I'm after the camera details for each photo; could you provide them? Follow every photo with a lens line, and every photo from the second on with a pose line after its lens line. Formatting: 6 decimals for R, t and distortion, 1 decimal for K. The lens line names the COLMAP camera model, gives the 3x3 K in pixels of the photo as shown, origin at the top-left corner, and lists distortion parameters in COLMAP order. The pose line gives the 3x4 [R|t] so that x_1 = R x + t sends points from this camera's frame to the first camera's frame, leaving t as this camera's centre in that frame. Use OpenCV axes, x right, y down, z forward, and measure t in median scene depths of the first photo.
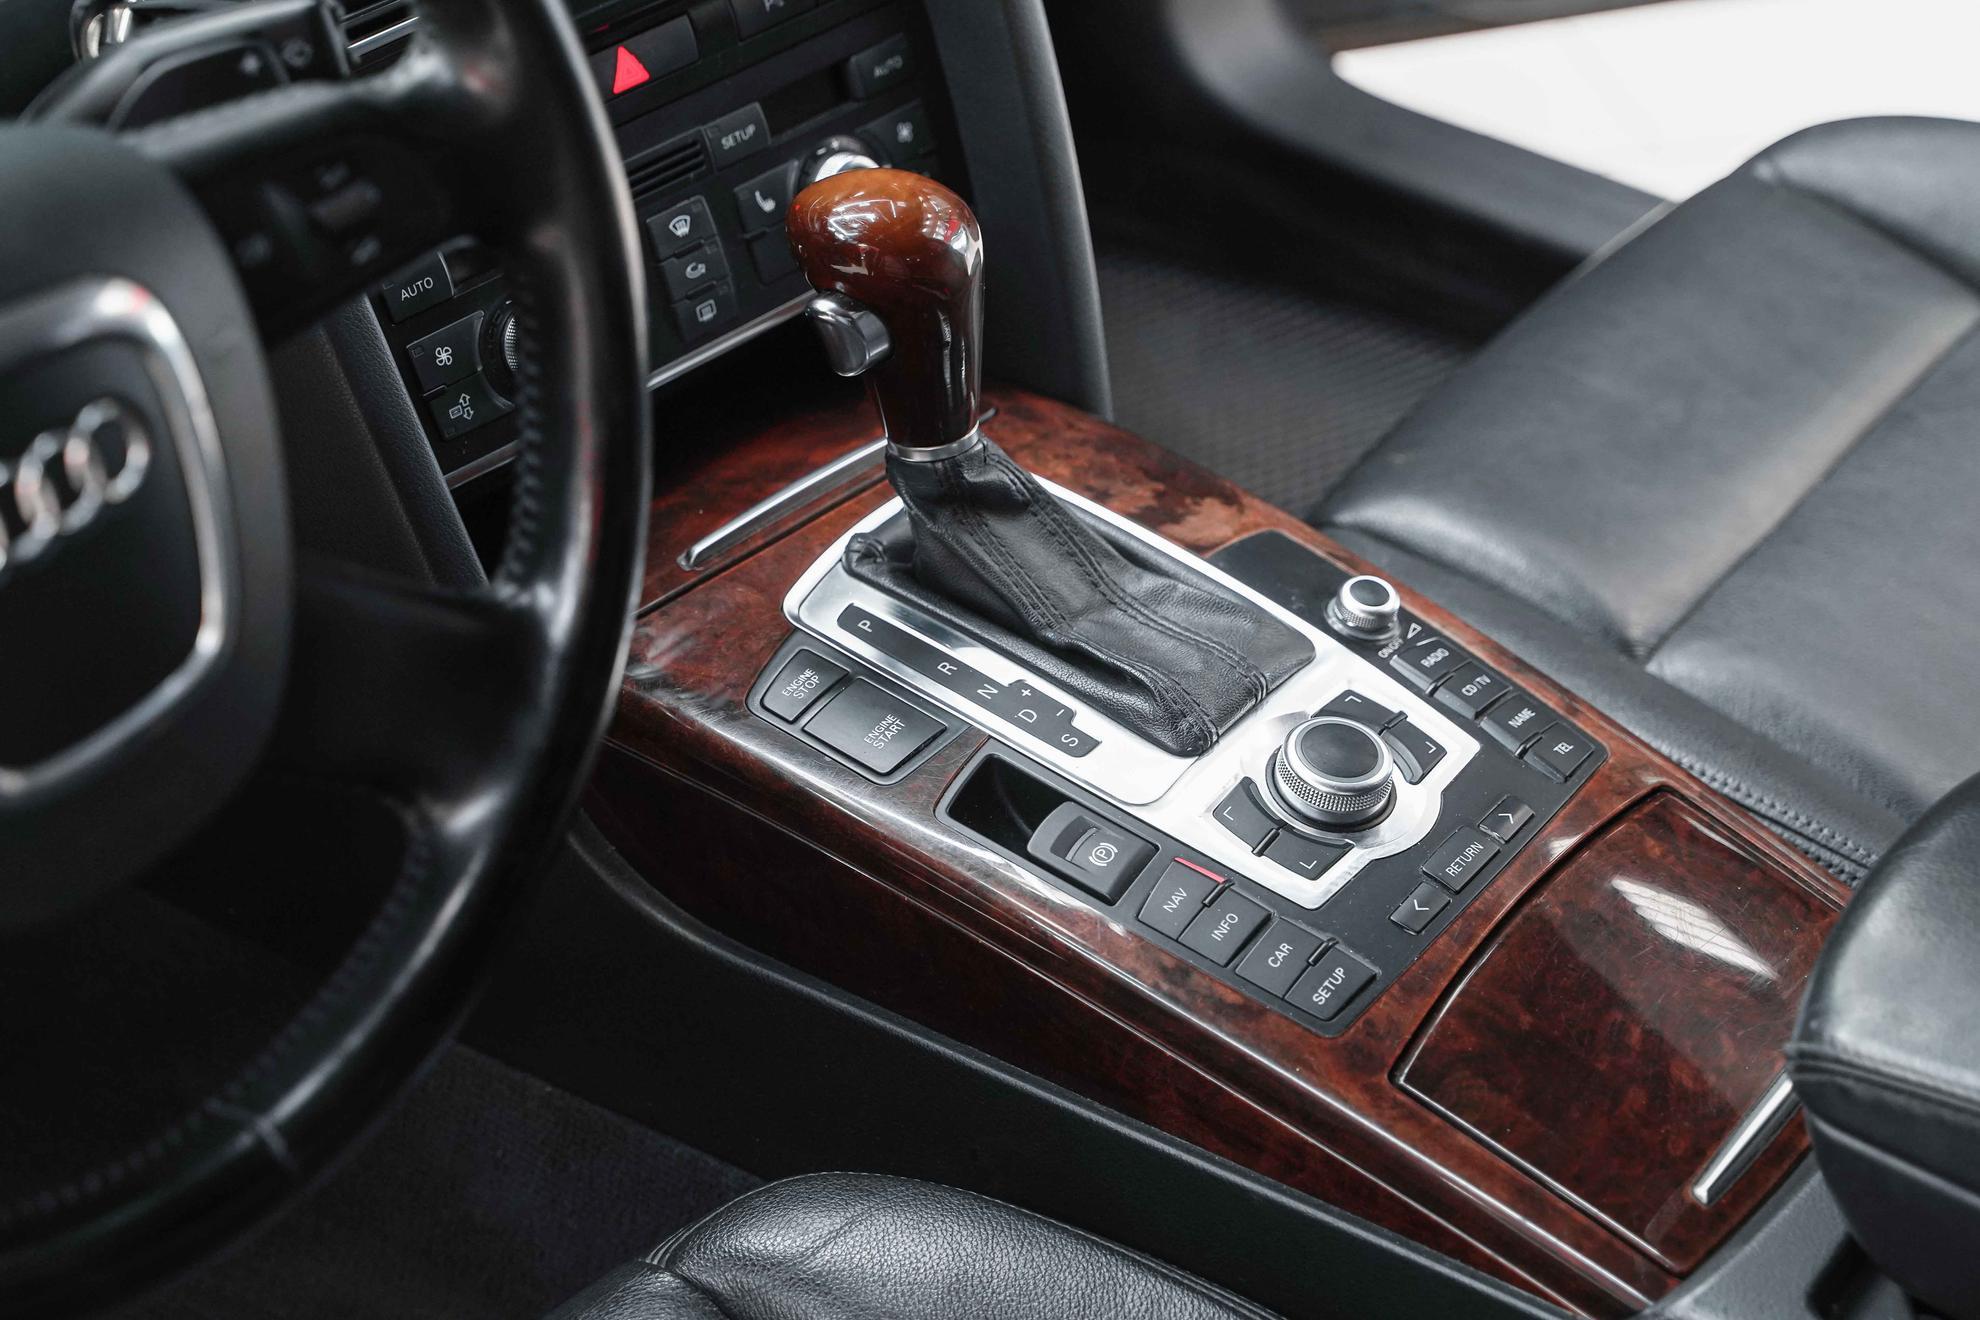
lens RADIAL K [[3524.9, 0, 982.0], [0, 3524.9, 645.6], [0, 0, 1]] dist [0.013345, 0.000000]
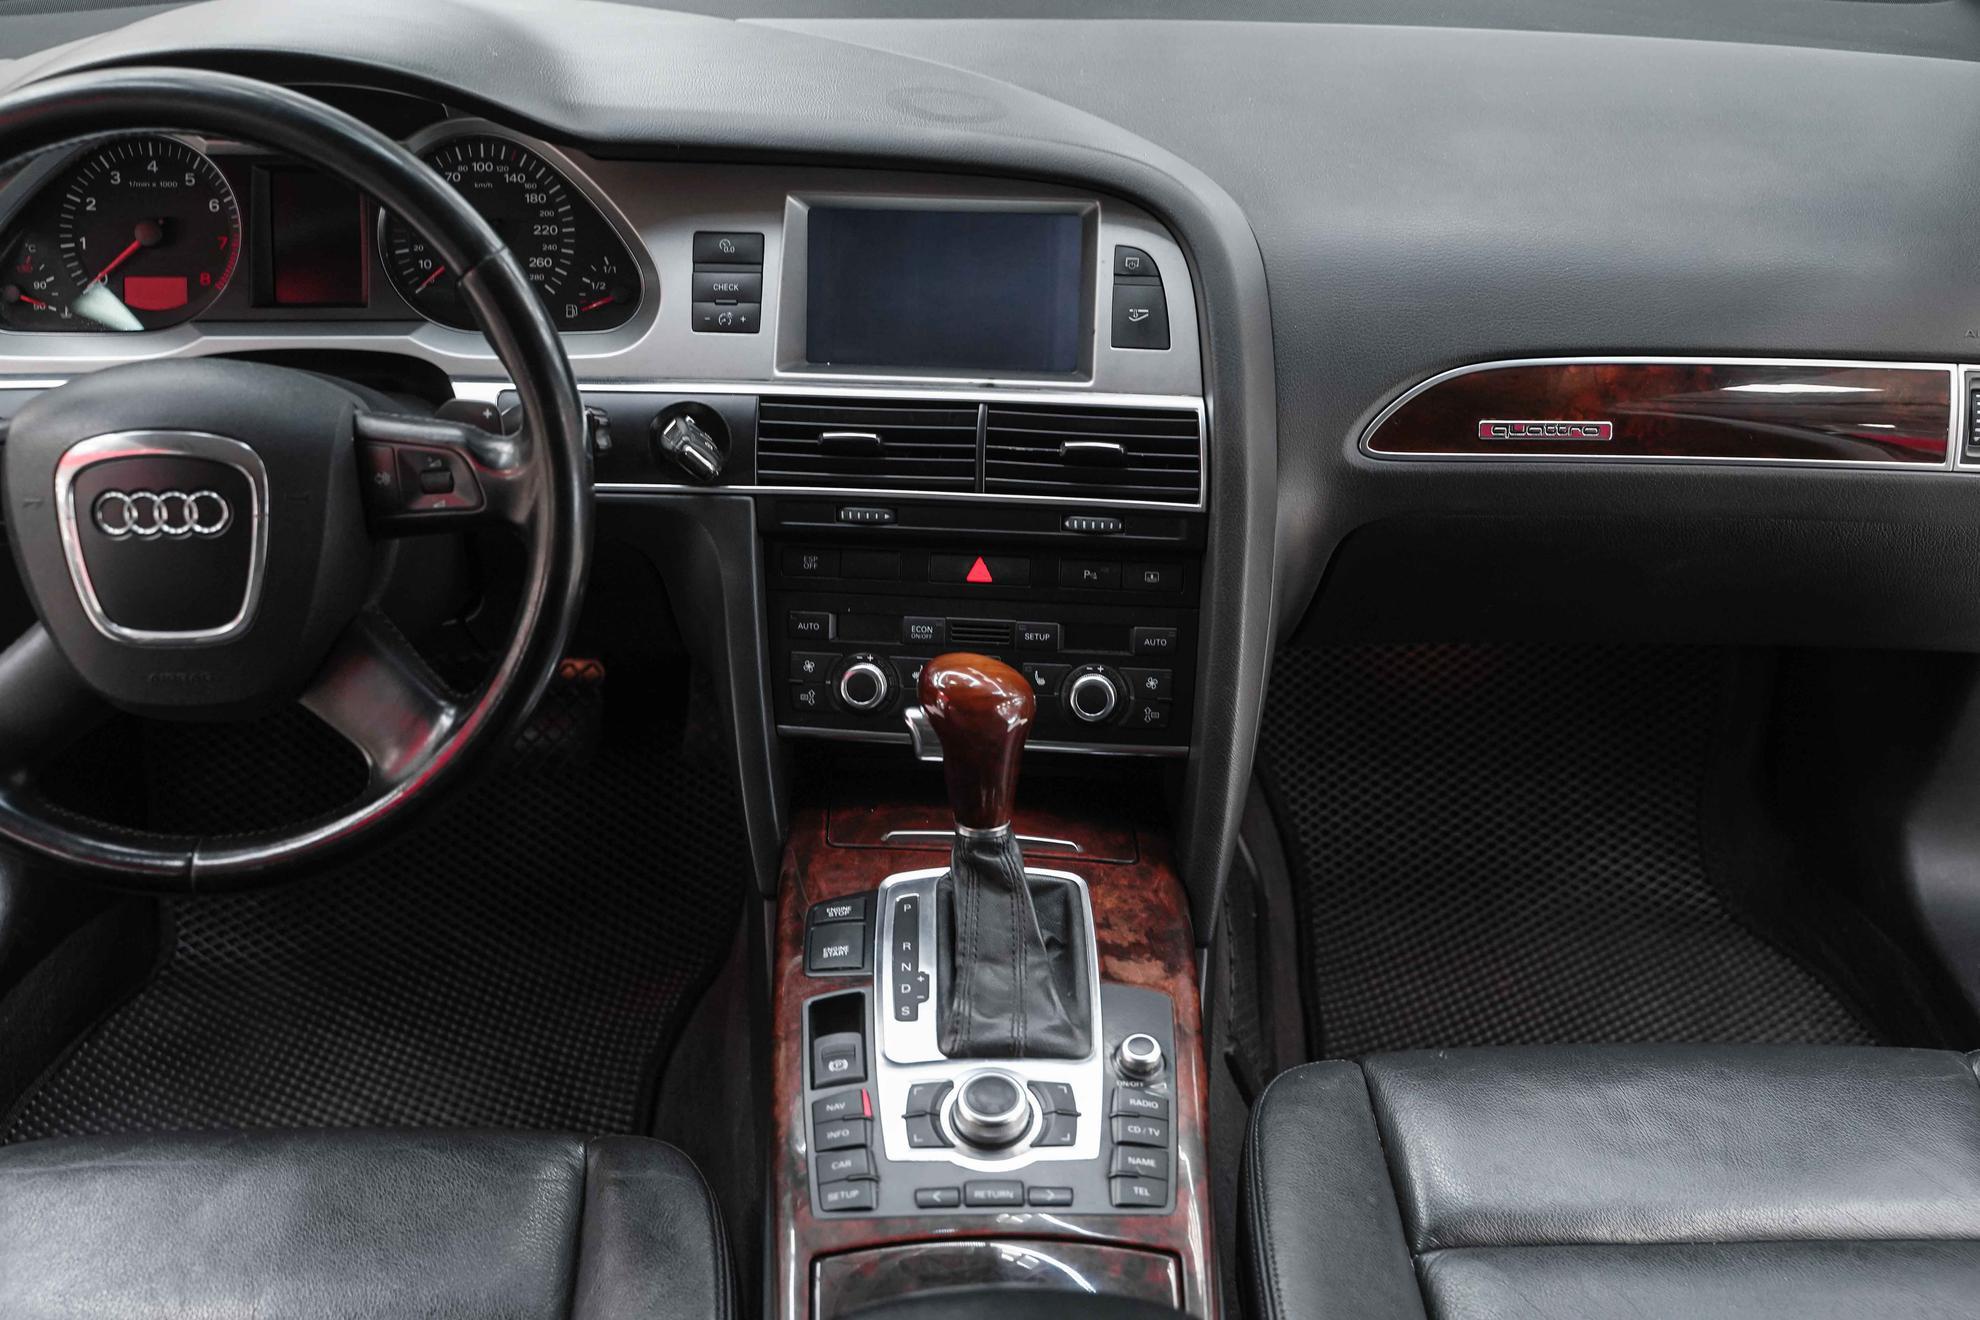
lens RADIAL K [[2110.0, 0, 1000.4], [0, 2110.0, 654.5], [0, 0, 1]] dist [-0.007483, 0.000000]
pose [[0.615663, 0.360964, -0.700474, 0.672247], [-0.476036, 0.878752, 0.034434, -0.171675], [0.627972, 0.312251, 0.712847, 0.275040]]
